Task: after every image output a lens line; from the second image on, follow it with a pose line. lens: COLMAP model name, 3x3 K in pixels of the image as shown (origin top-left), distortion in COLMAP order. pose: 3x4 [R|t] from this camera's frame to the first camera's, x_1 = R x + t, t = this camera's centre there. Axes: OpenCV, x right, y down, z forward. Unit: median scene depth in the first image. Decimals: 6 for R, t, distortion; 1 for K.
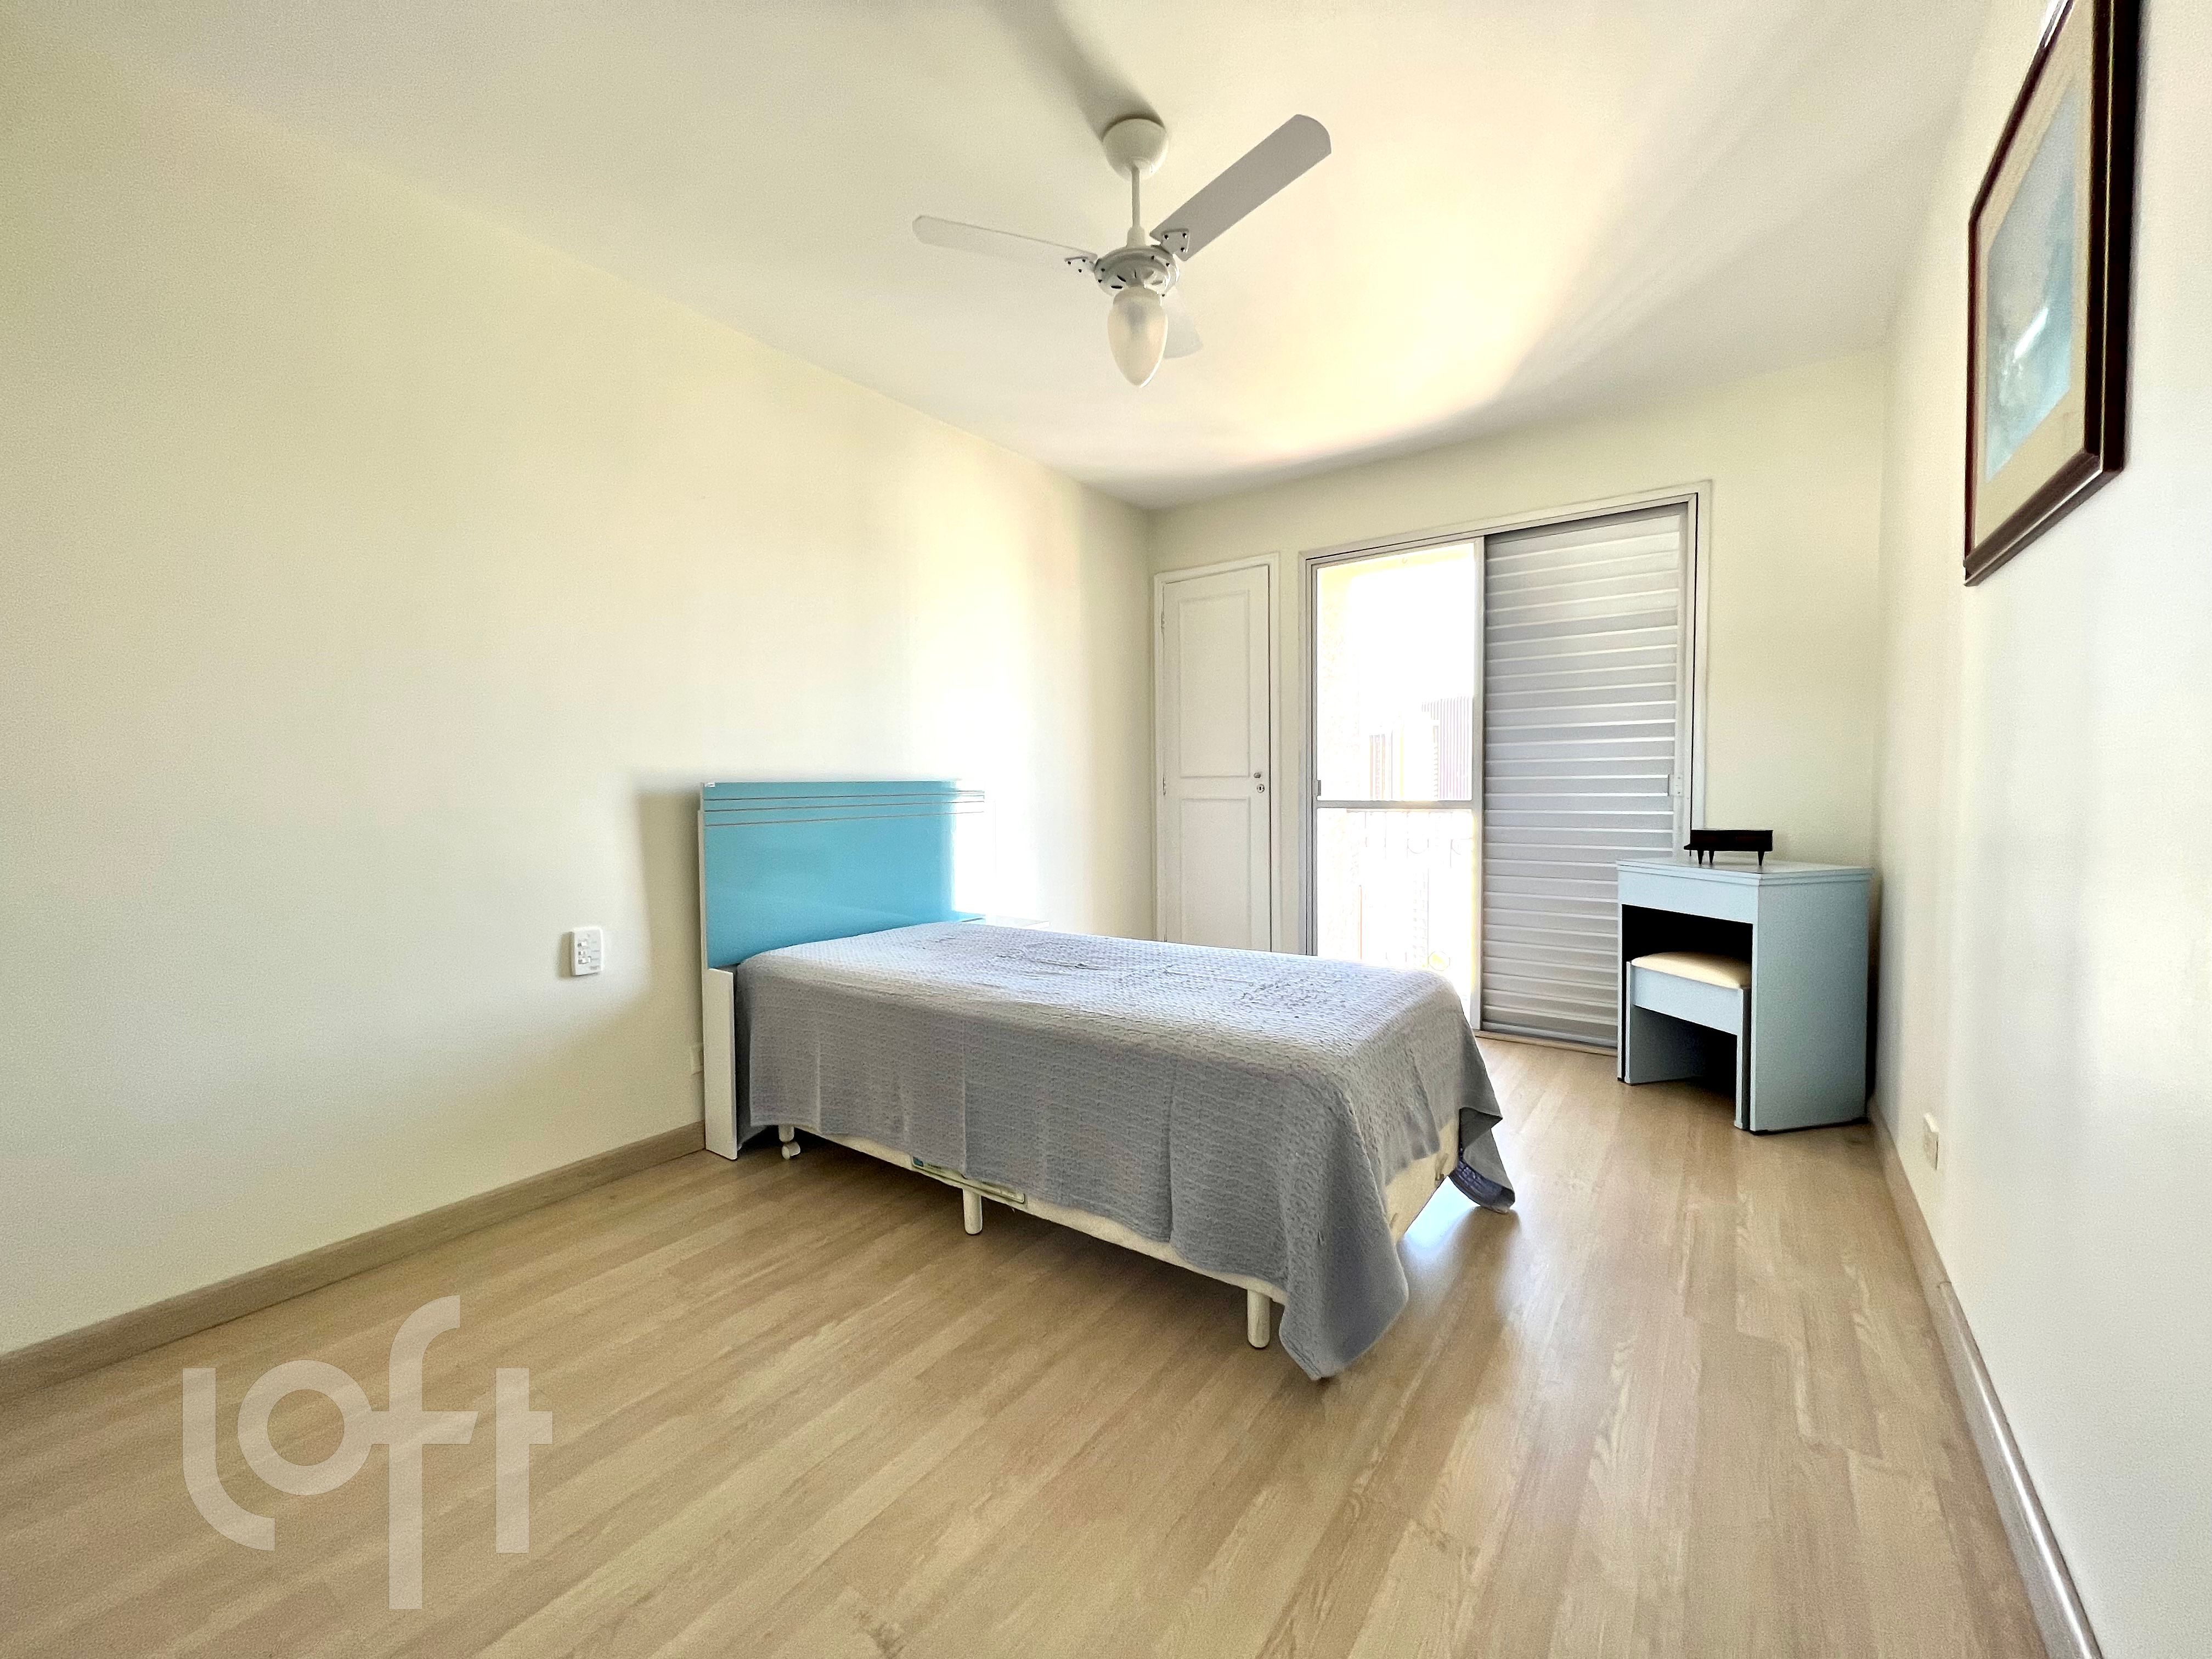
lens RADIAL K [[887.0, 0, 1109.5], [0, 887.0, 813.3], [0, 0, 1]] dist [0.000963, 0.000129]
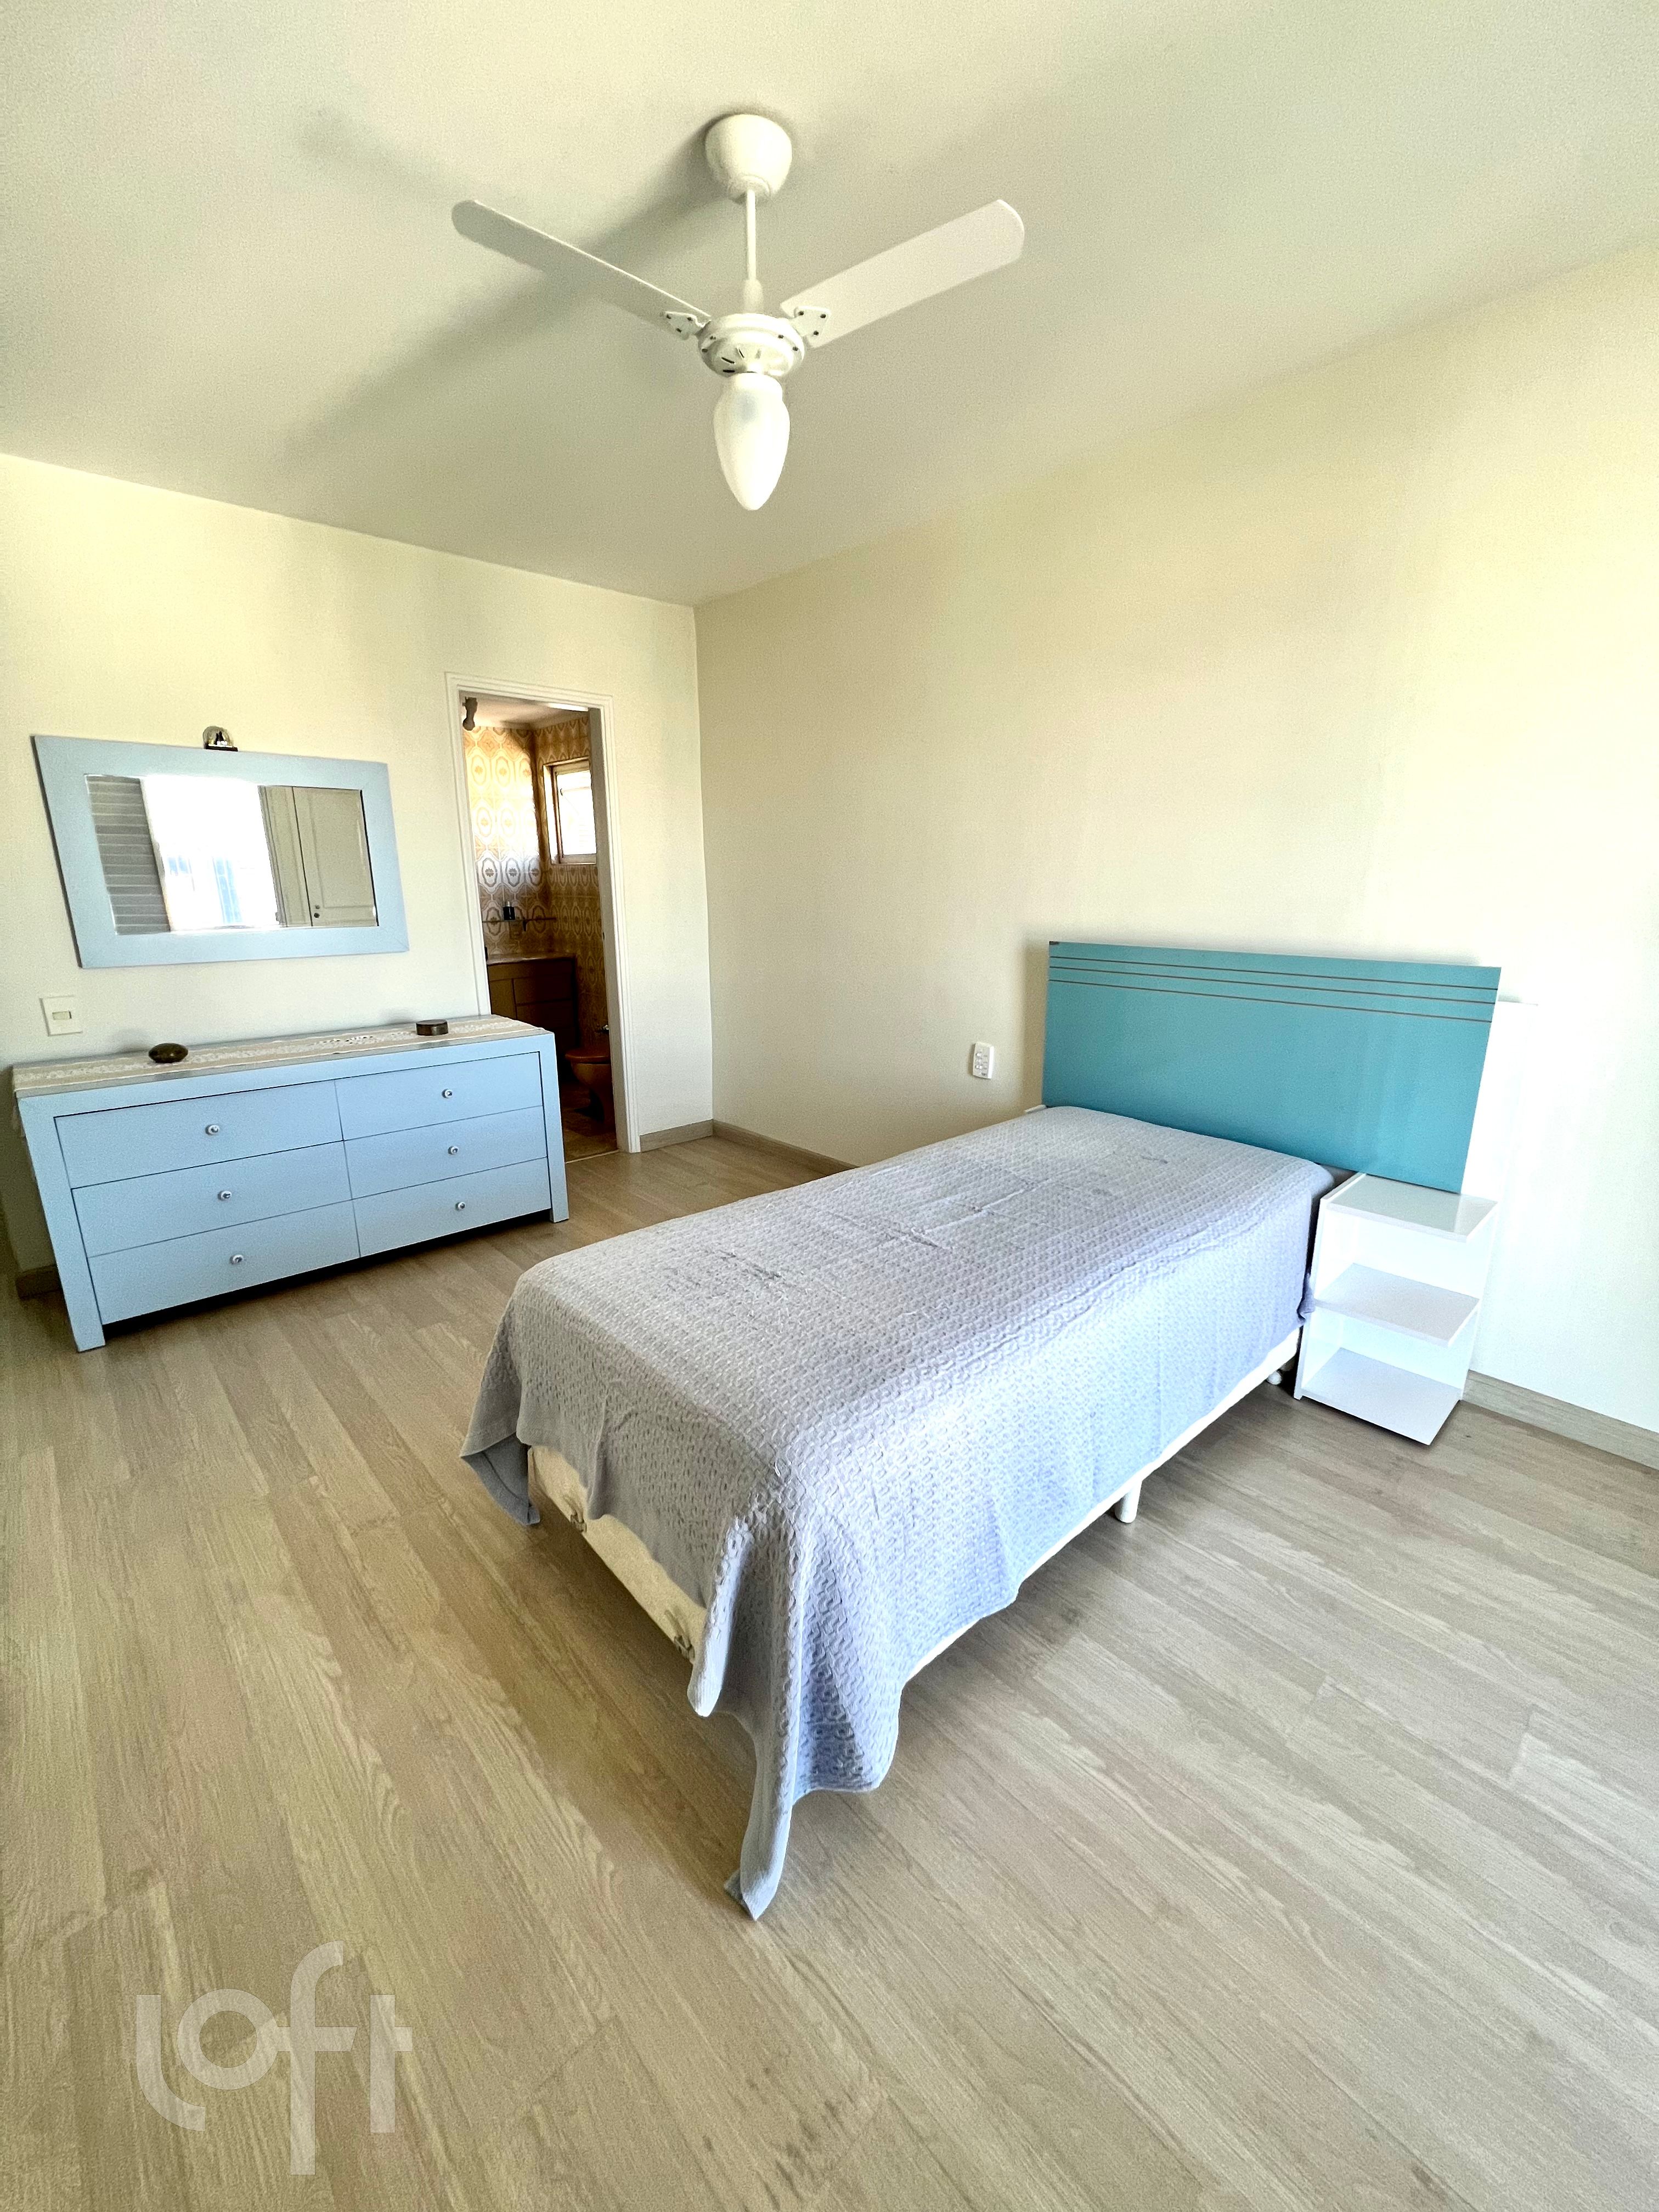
lens RADIAL K [[887.0, 0, 835.4], [0, 887.0, 1098.0], [0, 0, 1]] dist [0.000963, 0.000129]
pose [[-0.200277, 0.262184, -0.944007, 1.220031], [-0.027920, 0.961610, 0.272997, -0.248270], [0.979341, 0.081031, -0.185268, 1.677498]]
